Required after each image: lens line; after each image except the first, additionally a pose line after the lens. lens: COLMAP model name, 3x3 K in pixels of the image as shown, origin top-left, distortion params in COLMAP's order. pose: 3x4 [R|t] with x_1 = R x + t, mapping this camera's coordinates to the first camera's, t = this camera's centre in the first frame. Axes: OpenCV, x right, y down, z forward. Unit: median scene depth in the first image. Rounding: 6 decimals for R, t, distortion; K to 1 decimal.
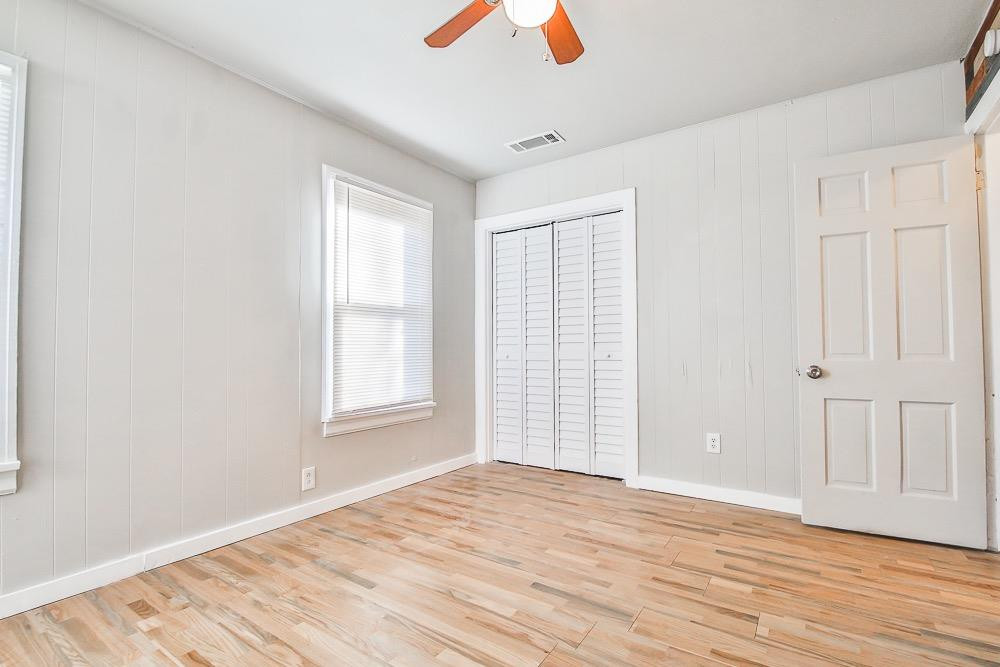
lens RADIAL K [[475.3, 0, 497.2], [0, 475.3, 333.5], [0, 0, 1]] dist [-0.000680, -0.011691]
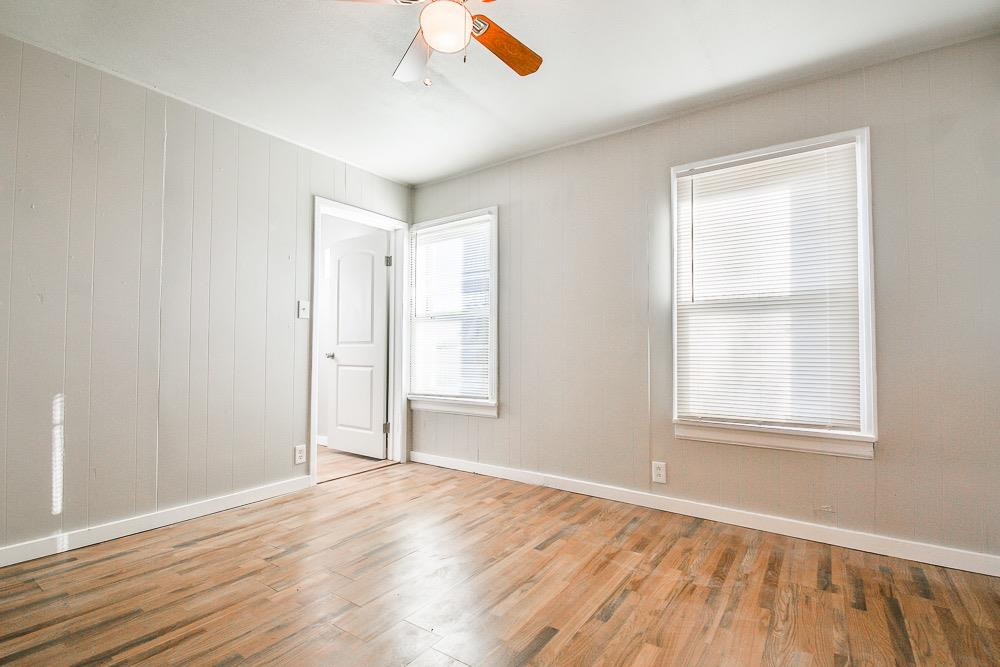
lens RADIAL K [[475.3, 0, 497.2], [0, 475.3, 333.5], [0, 0, 1]] dist [-0.000680, -0.011691]
pose [[-0.026882, -0.023964, -0.999351, 0.687224], [0.025423, 0.999373, -0.024648, 0.013263], [0.999315, -0.026069, -0.026256, 0.684595]]
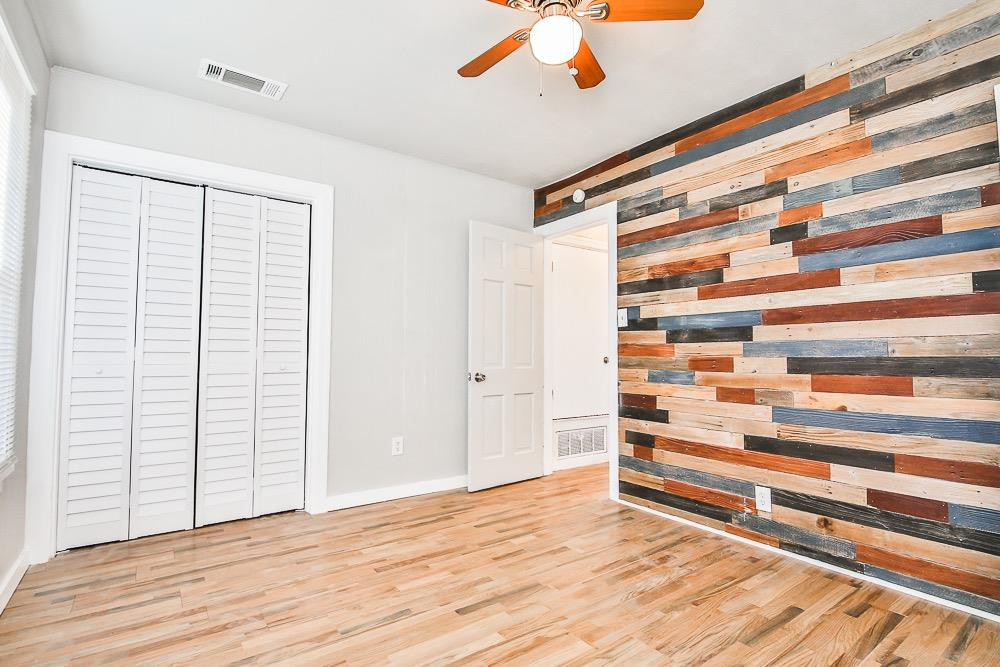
lens RADIAL K [[483.1, 0, 515.0], [0, 483.1, 337.4], [0, 0, 1]] dist [-0.000379, -0.011295]
pose [[0.319091, 0.046351, 0.946590, -0.591290], [-0.031431, 0.998771, -0.038311, 0.016285], [-0.947203, -0.017528, 0.320155, 0.439266]]
